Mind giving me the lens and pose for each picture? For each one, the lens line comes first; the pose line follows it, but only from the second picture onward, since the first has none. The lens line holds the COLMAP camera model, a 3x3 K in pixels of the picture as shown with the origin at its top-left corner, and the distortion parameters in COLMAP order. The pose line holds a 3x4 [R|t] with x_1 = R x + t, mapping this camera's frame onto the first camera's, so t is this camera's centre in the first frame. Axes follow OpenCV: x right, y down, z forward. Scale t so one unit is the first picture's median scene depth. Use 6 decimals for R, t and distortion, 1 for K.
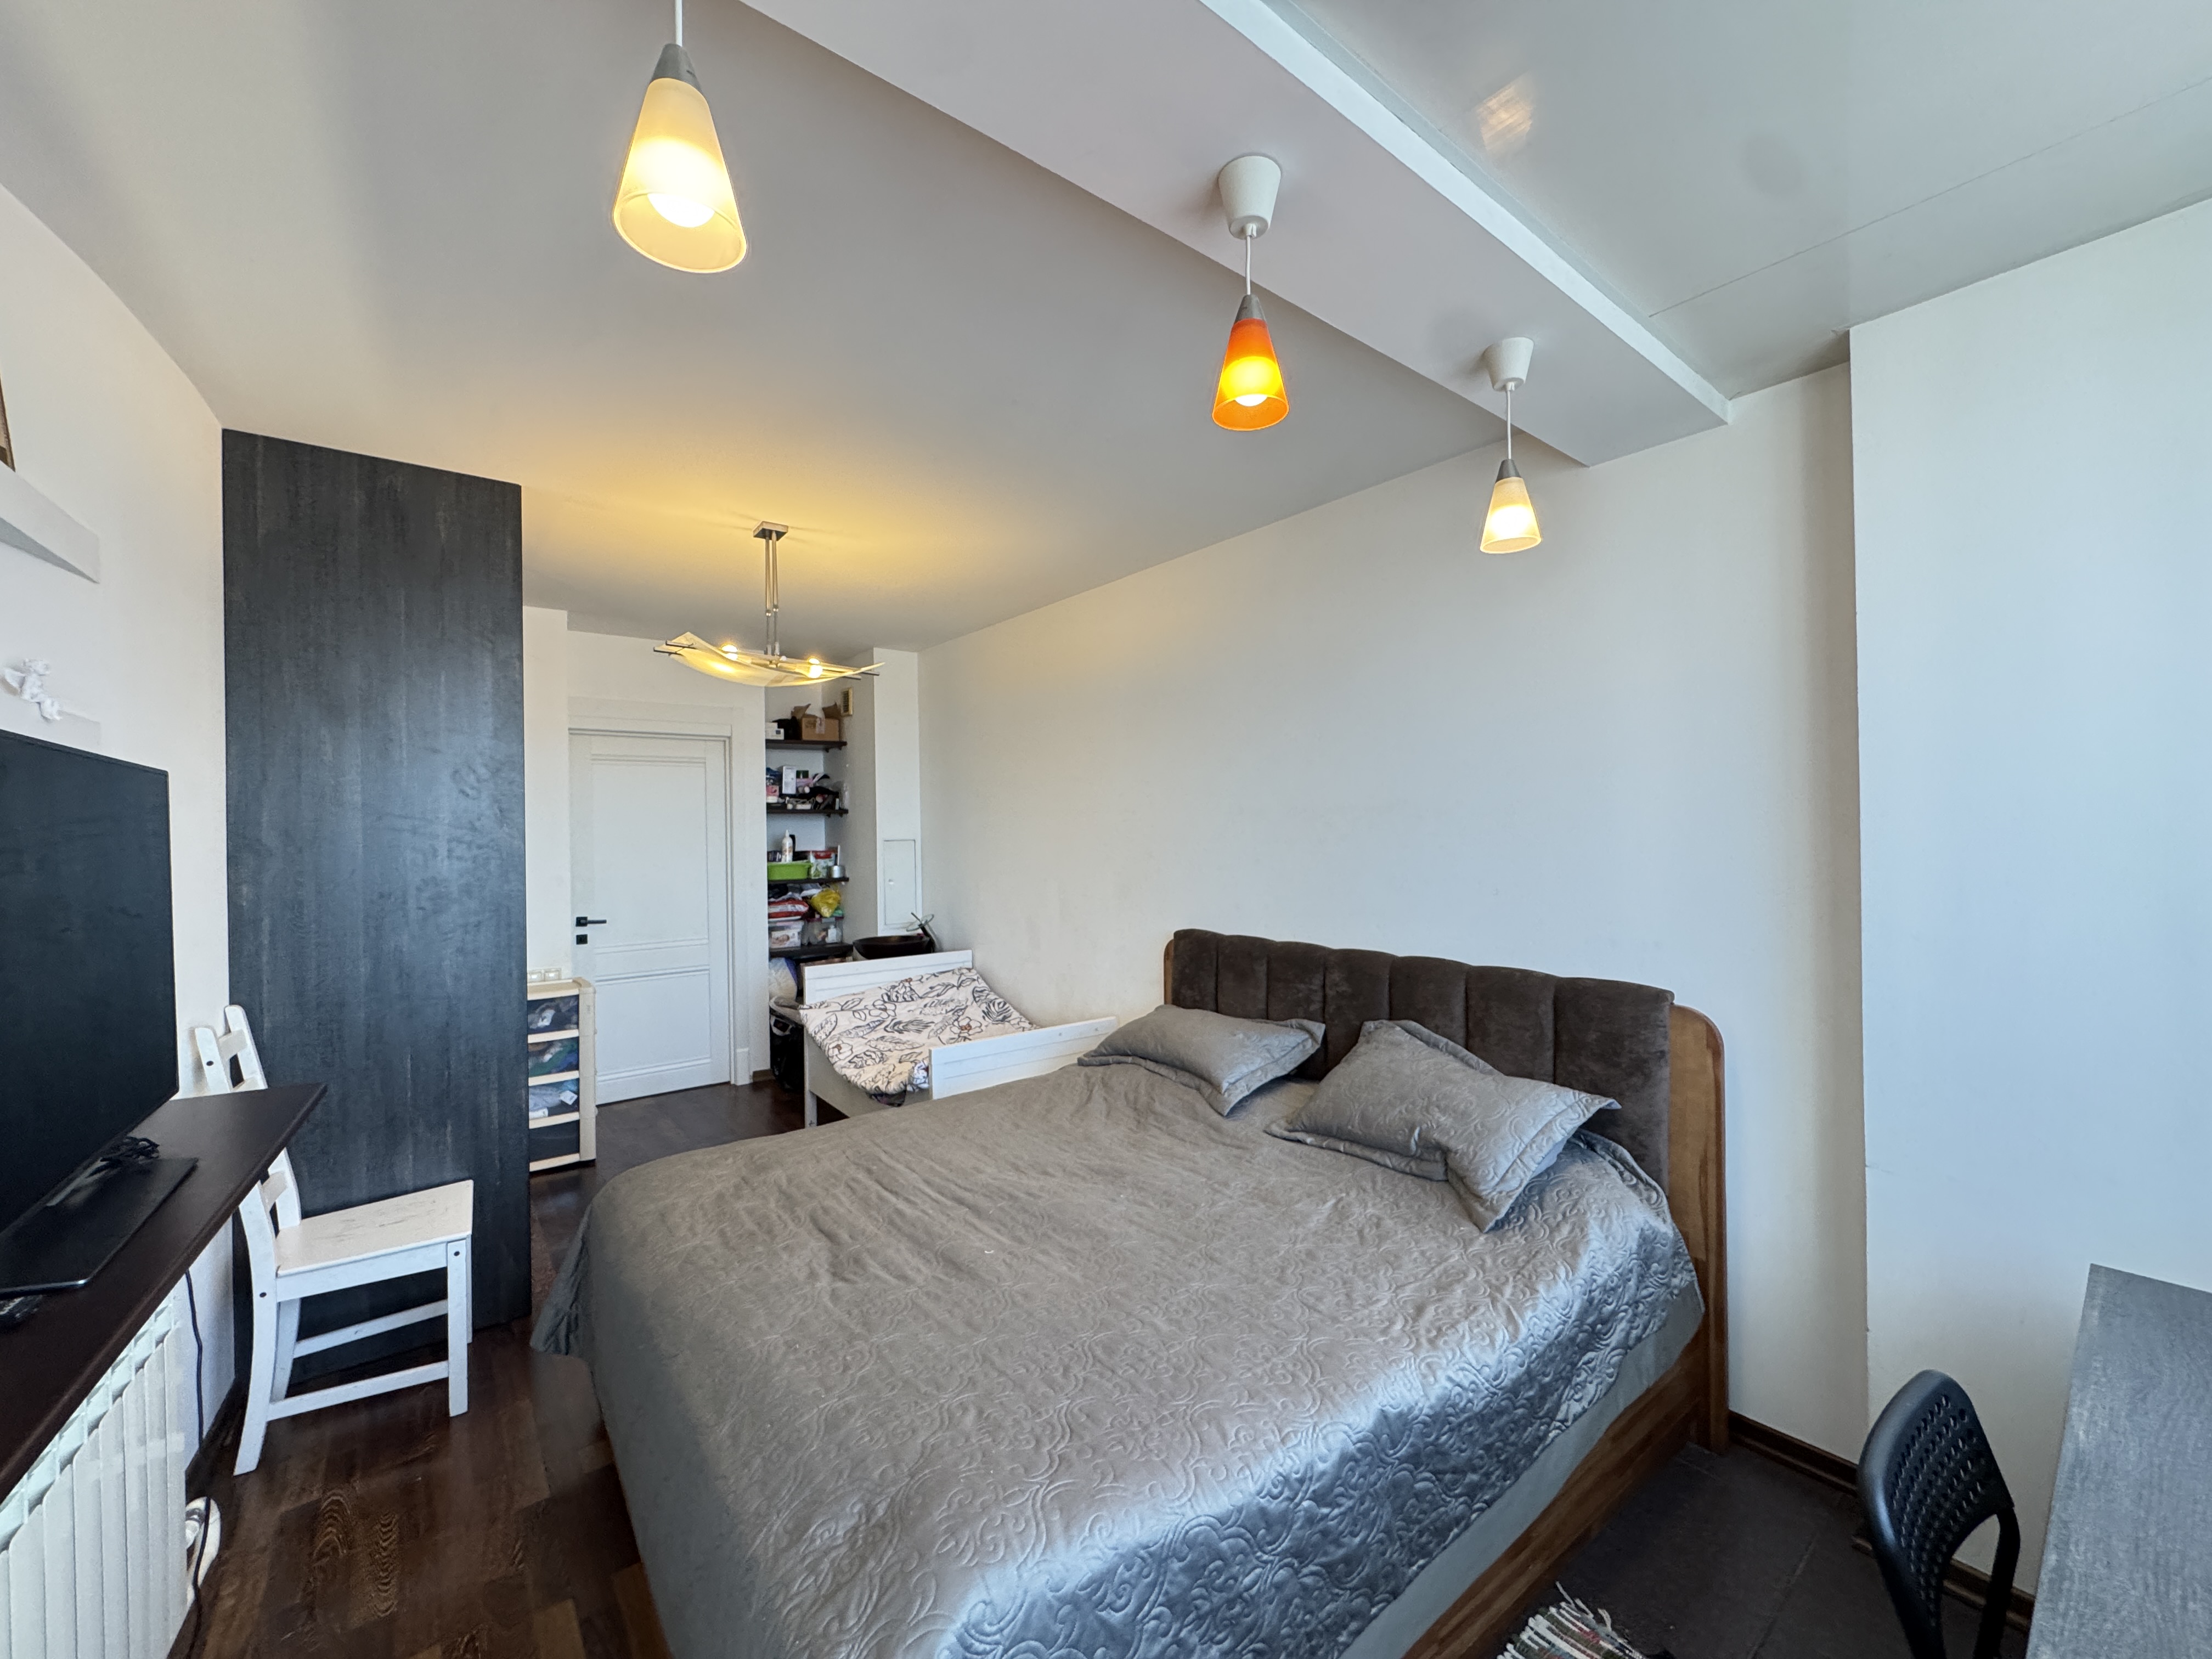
lens RADIAL K [[881.1, 0, 1106.0], [0, 881.1, 829.5], [0, 0, 1]] dist [-0.000701, 0.000142]
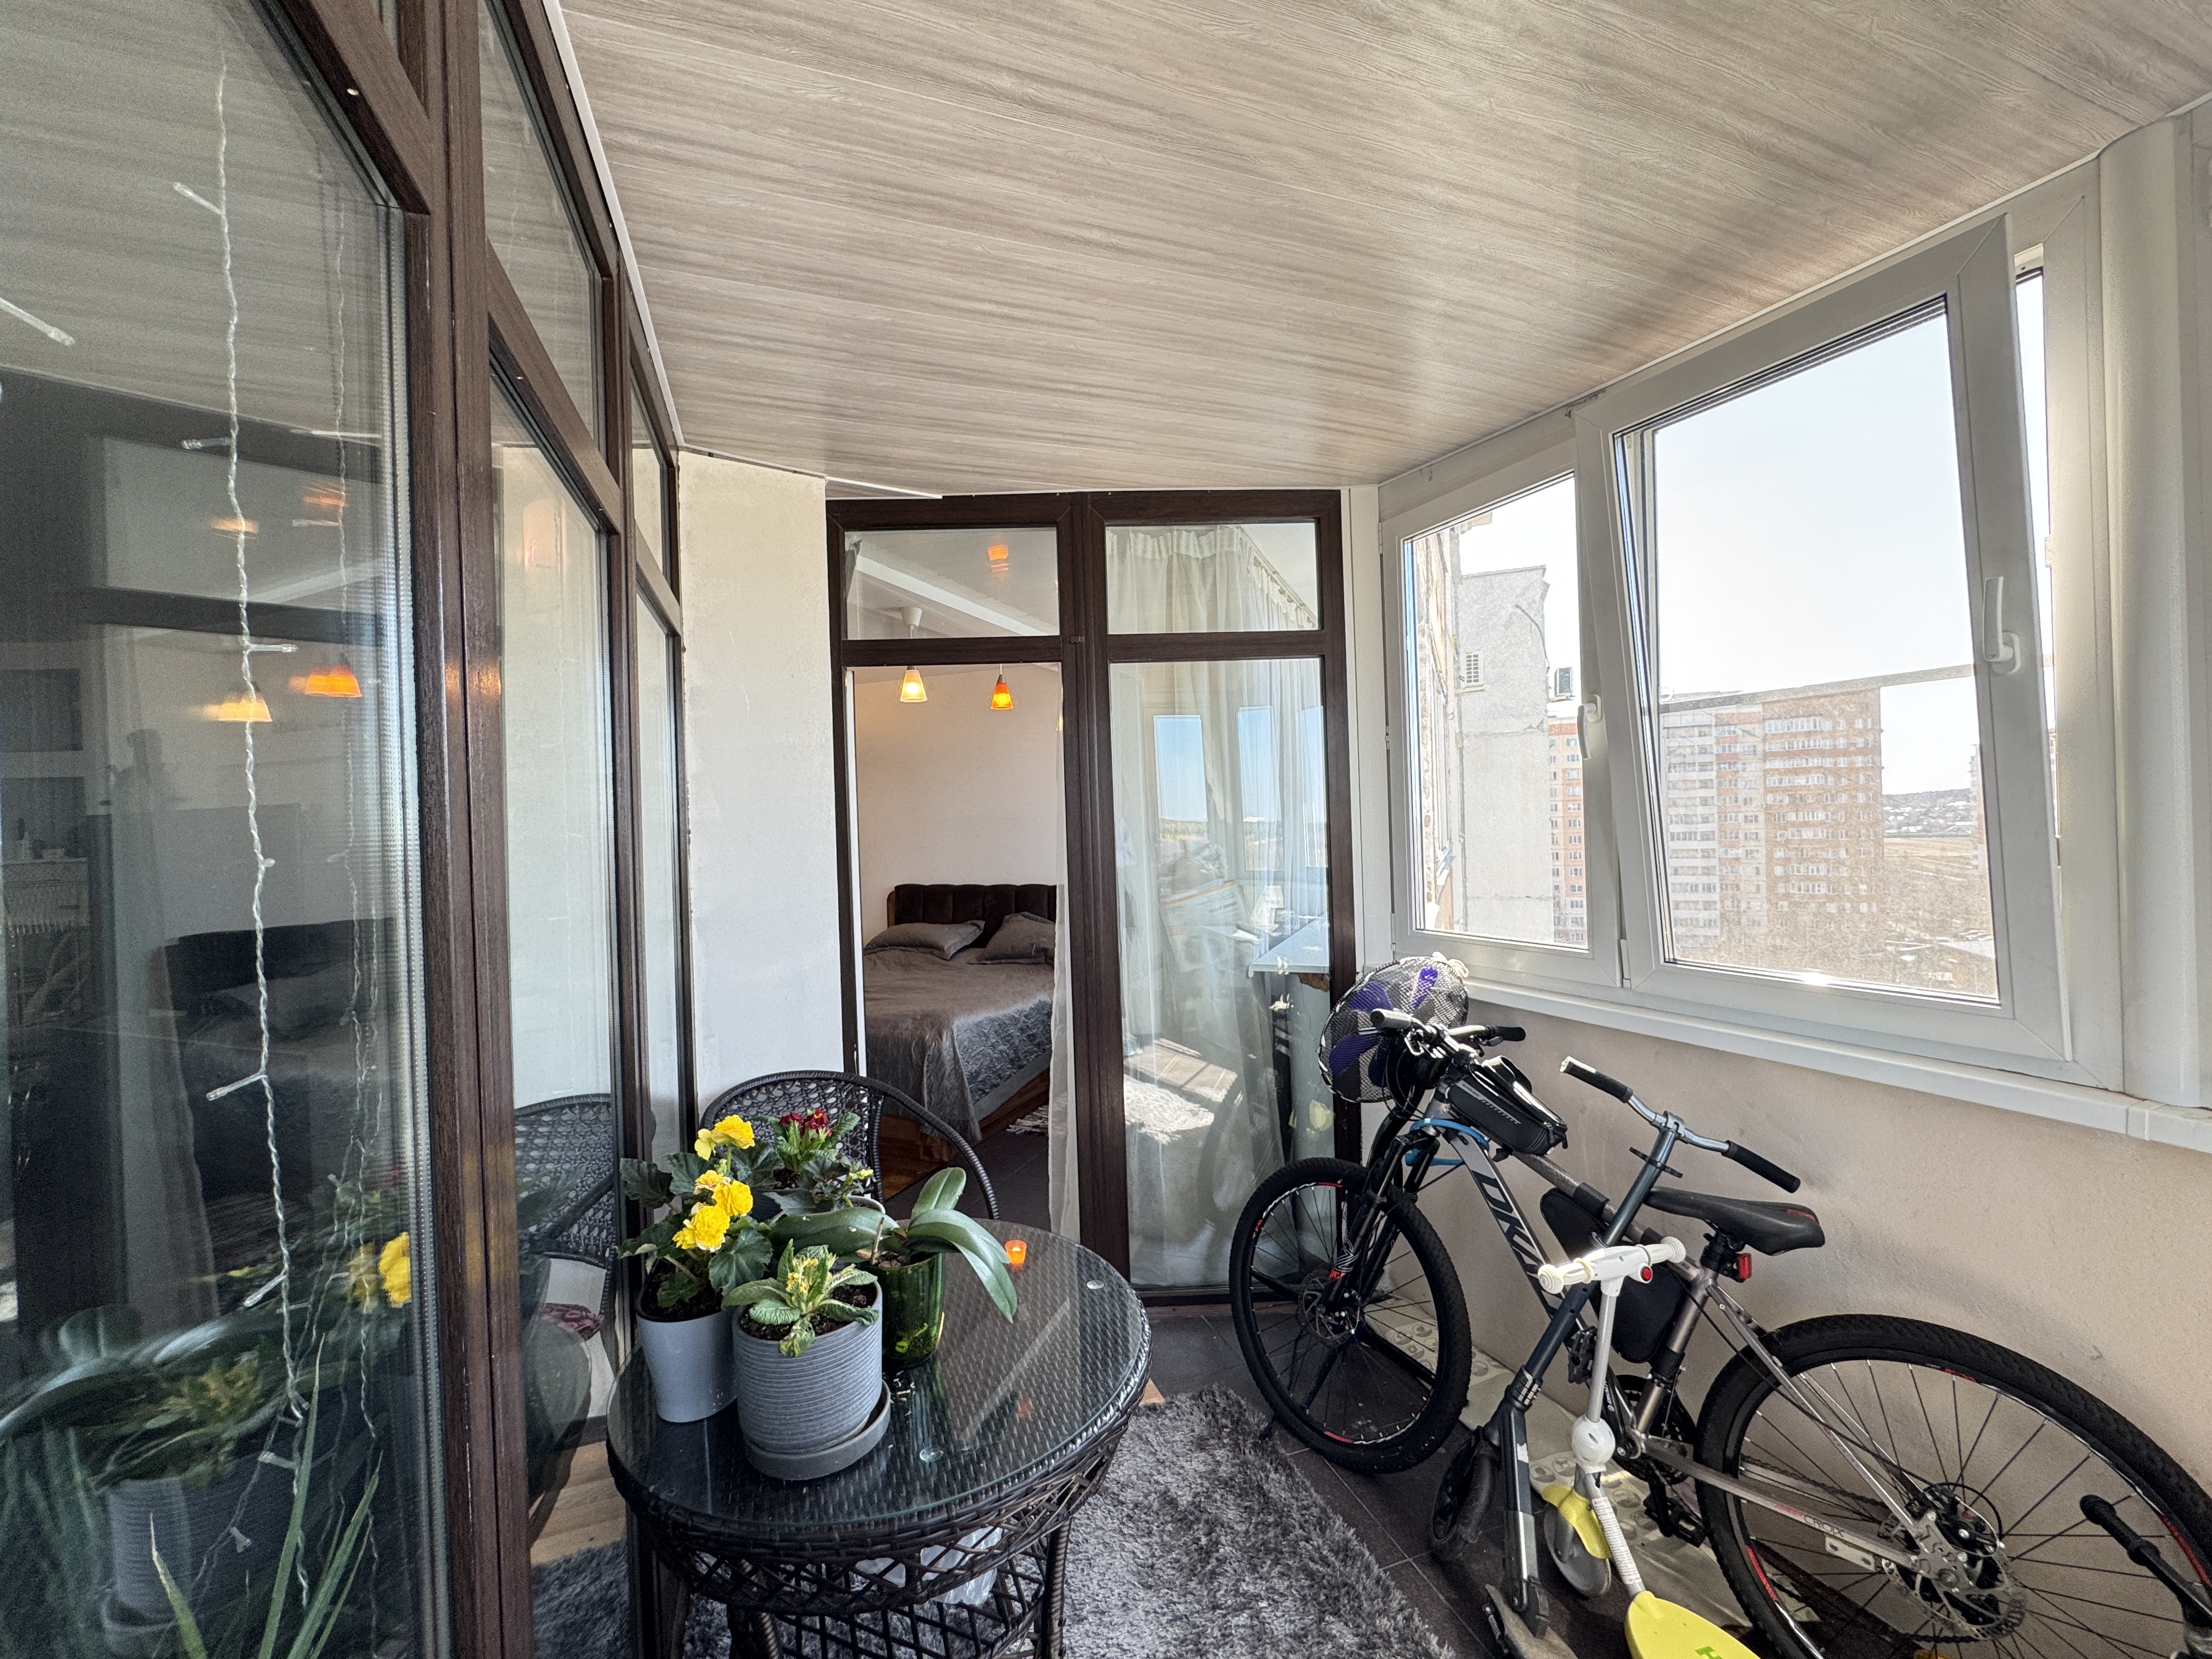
lens RADIAL K [[890.7, 0, 1098.7], [0, 890.7, 827.3], [0, 0, 1]] dist [-0.001163, 0.000382]
pose [[0.883463, -0.017088, 0.468189, -0.301167], [0.019266, 0.999814, 0.000136, 0.001358], [-0.468104, 0.008900, 0.883629, -0.602743]]
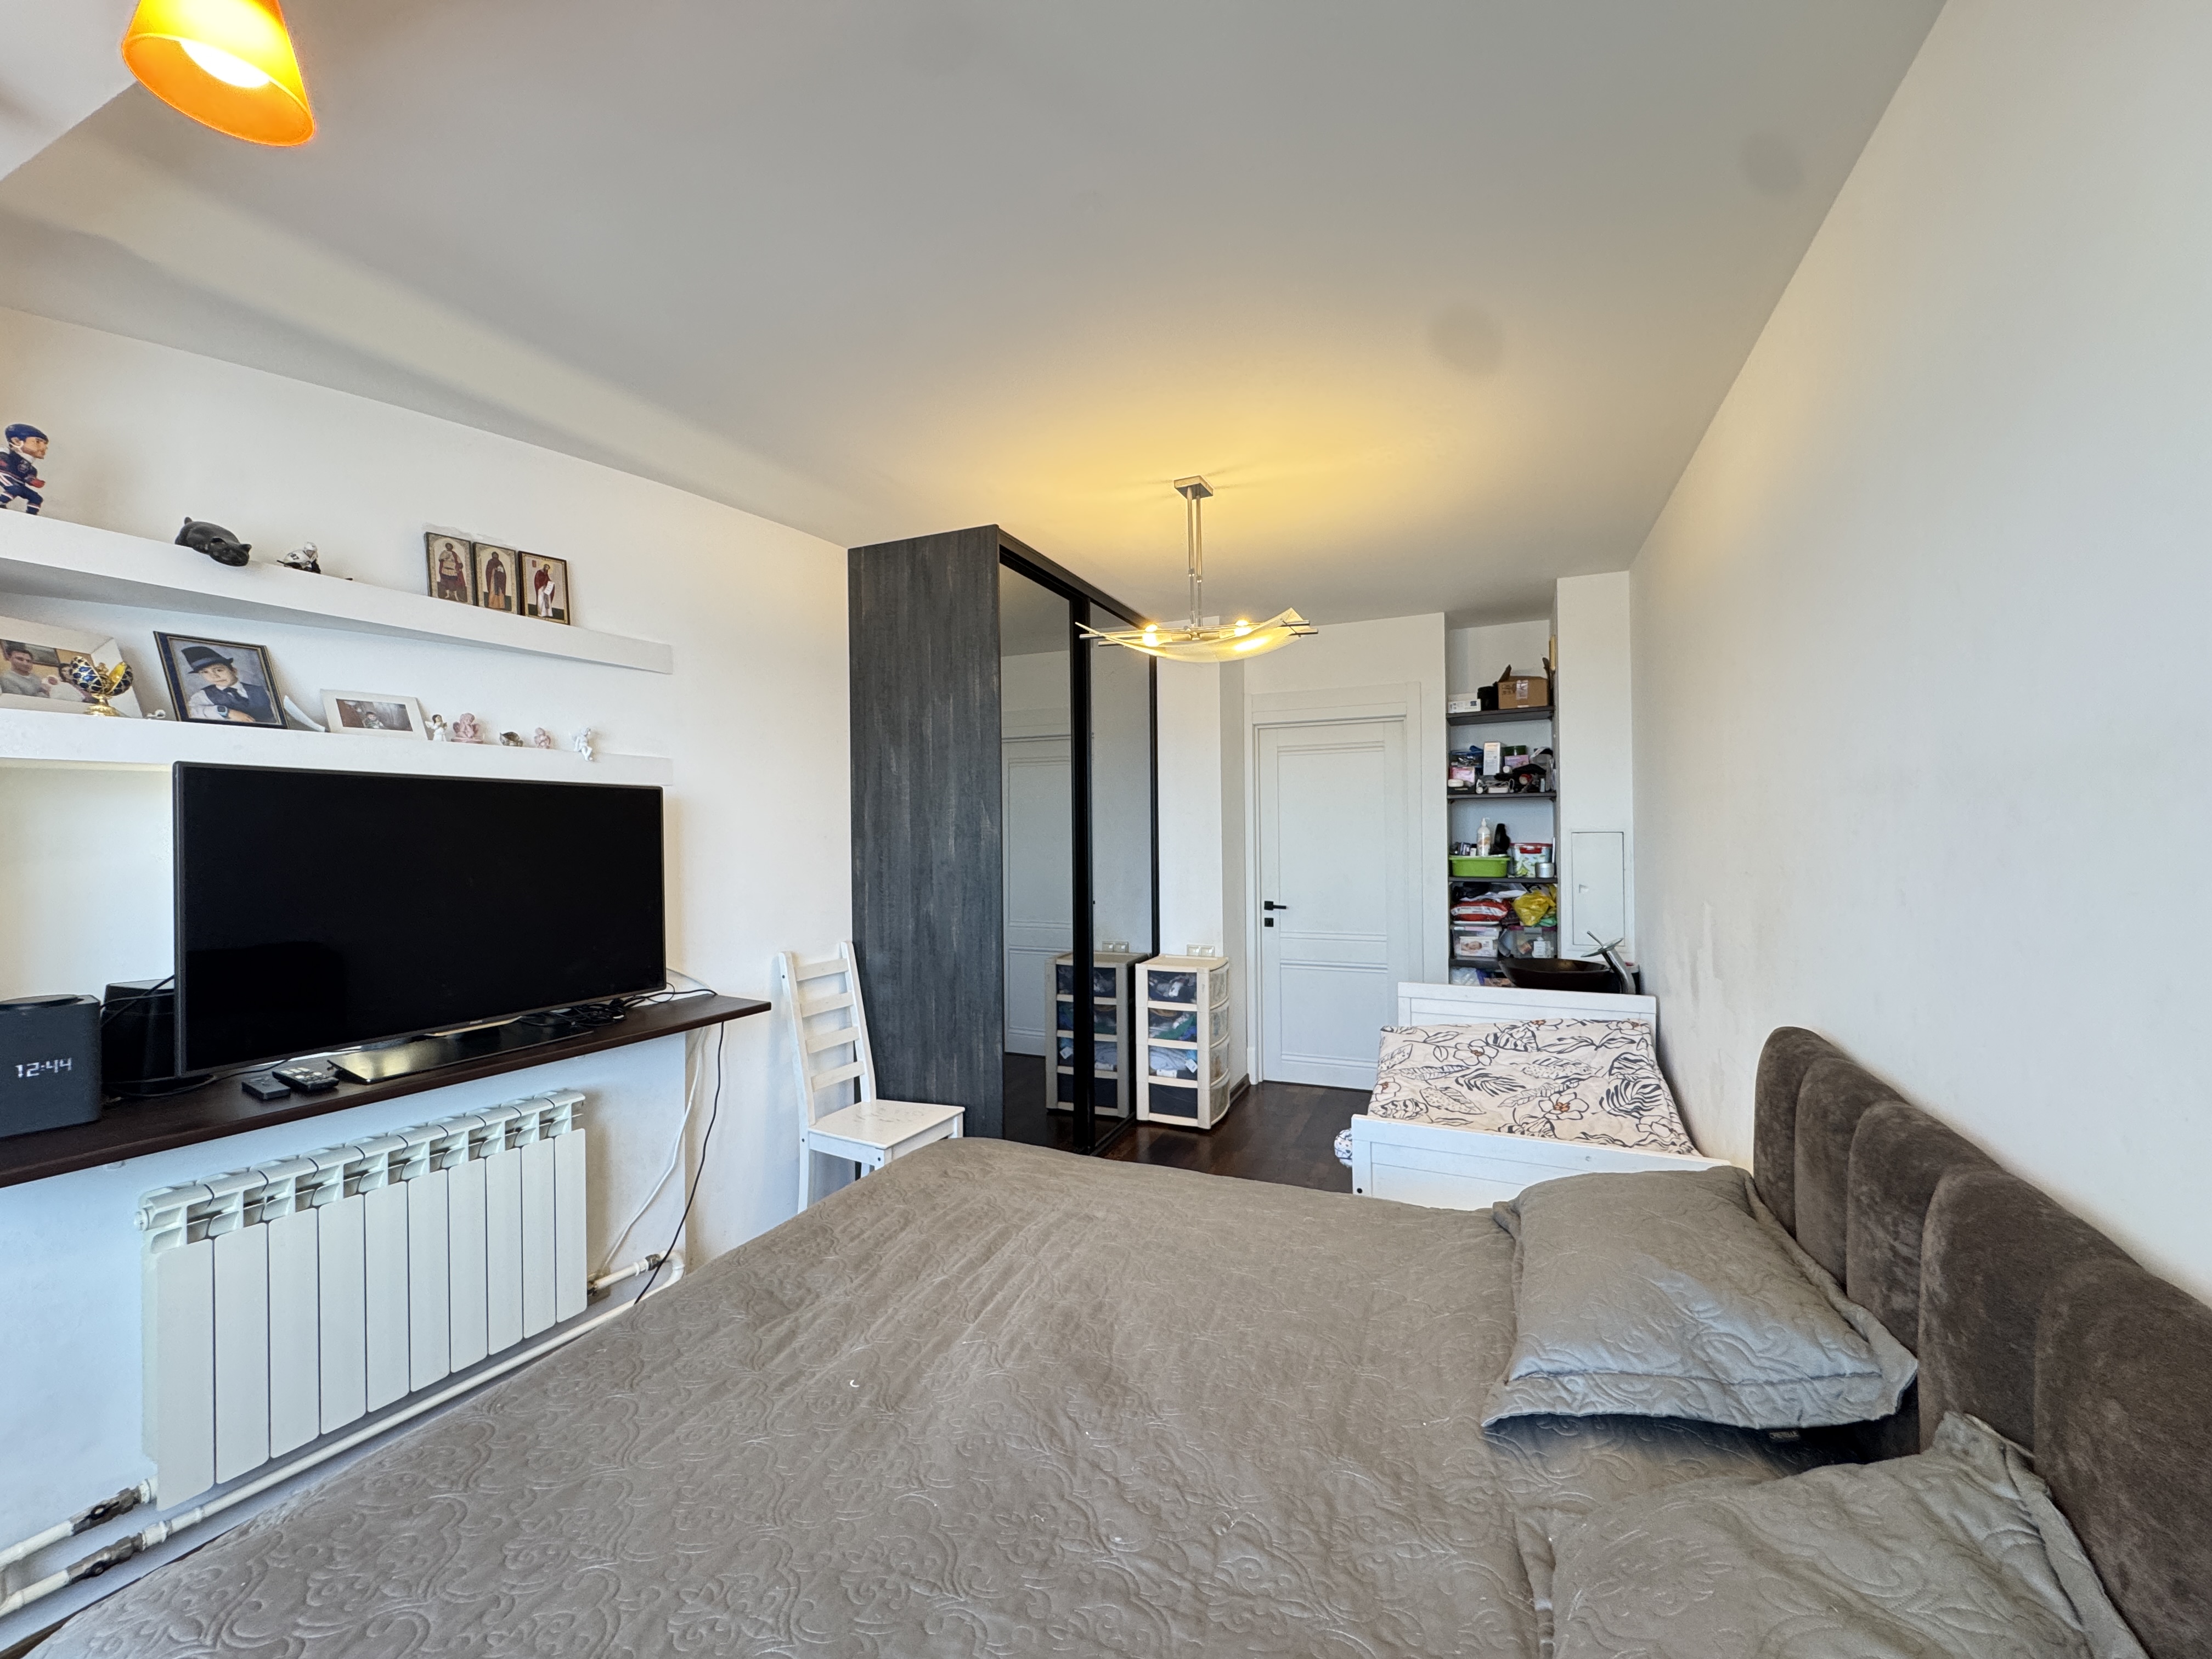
lens RADIAL K [[881.1, 0, 1106.0], [0, 881.1, 829.5], [0, 0, 1]] dist [-0.000701, 0.000142]
pose [[0.476847, 0.008762, -0.878942, 0.242425], [0.005422, 0.999902, 0.012909, -0.001764], [0.878969, -0.010921, 0.476753, 0.323150]]
